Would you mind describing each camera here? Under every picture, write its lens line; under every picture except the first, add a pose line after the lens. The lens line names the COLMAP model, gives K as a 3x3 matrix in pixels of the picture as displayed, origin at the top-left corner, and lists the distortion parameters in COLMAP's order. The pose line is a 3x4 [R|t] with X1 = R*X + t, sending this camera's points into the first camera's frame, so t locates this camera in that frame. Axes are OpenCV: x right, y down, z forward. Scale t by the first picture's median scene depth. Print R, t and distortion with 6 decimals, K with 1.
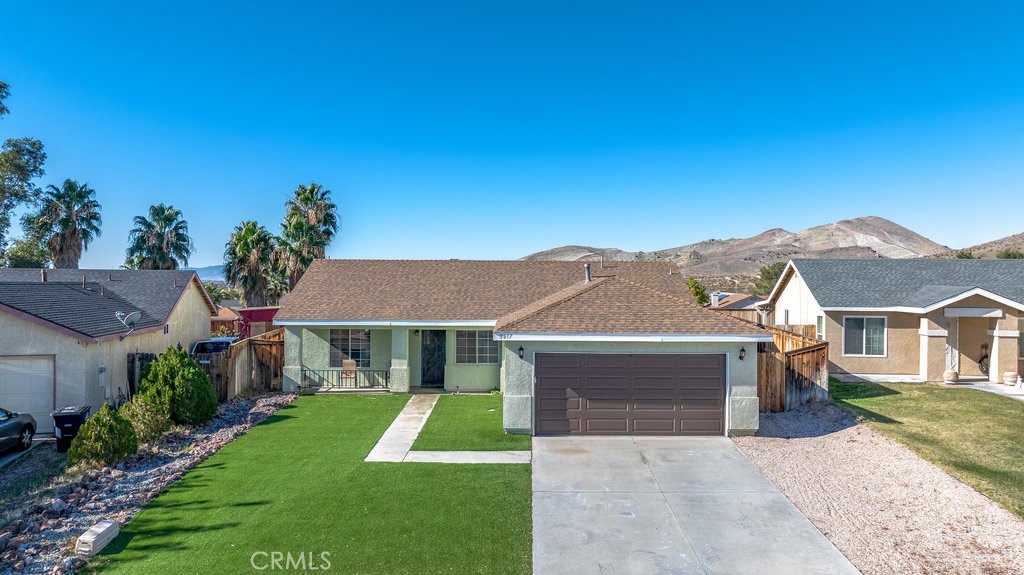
lens RADIAL K [[725.3, 0, 512.0], [0, 725.3, 287.5], [0, 0, 1]] dist [-0.037394, 0.036419]
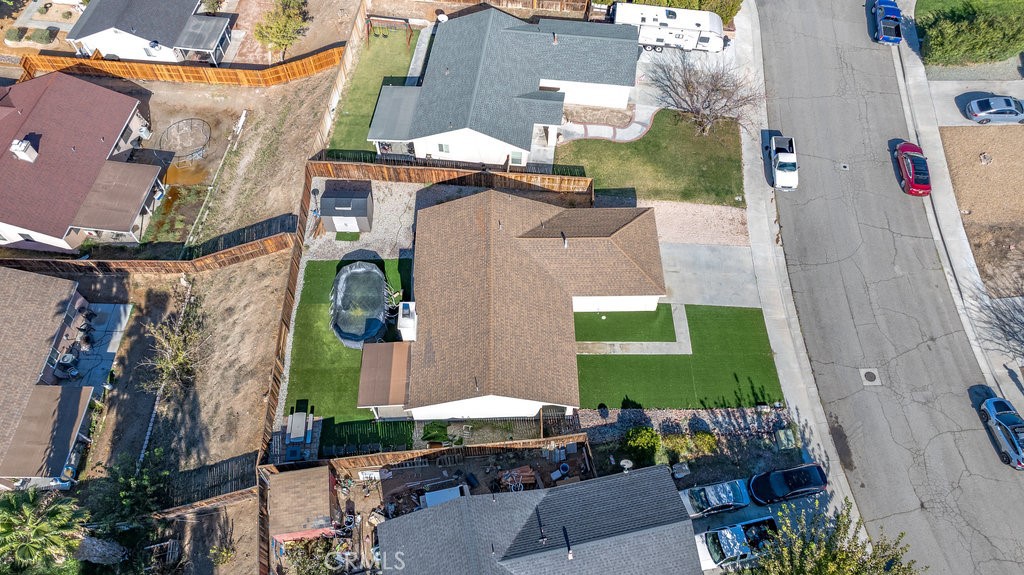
lens RADIAL K [[725.3, 0, 512.0], [0, 725.3, 287.5], [0, 0, 1]] dist [-0.037394, 0.036419]
pose [[-0.010738, -0.857555, 0.514280, -1.216852], [0.010315, 0.514187, 0.857616, -1.992025], [-0.999889, 0.014514, 0.003325, 1.429586]]
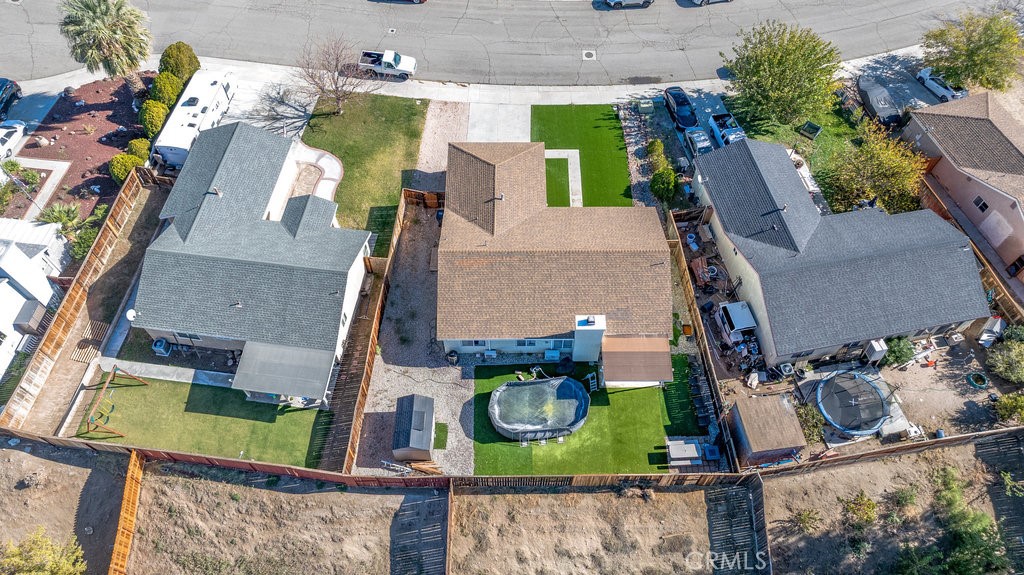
lens RADIAL K [[725.3, 0, 512.0], [0, 725.3, 287.5], [0, 0, 1]] dist [-0.037394, 0.036419]
pose [[-0.999911, -0.005728, -0.012057, 0.128790], [-0.013279, 0.518873, 0.854748, -1.994521], [0.001360, 0.854832, -0.518903, 2.821815]]
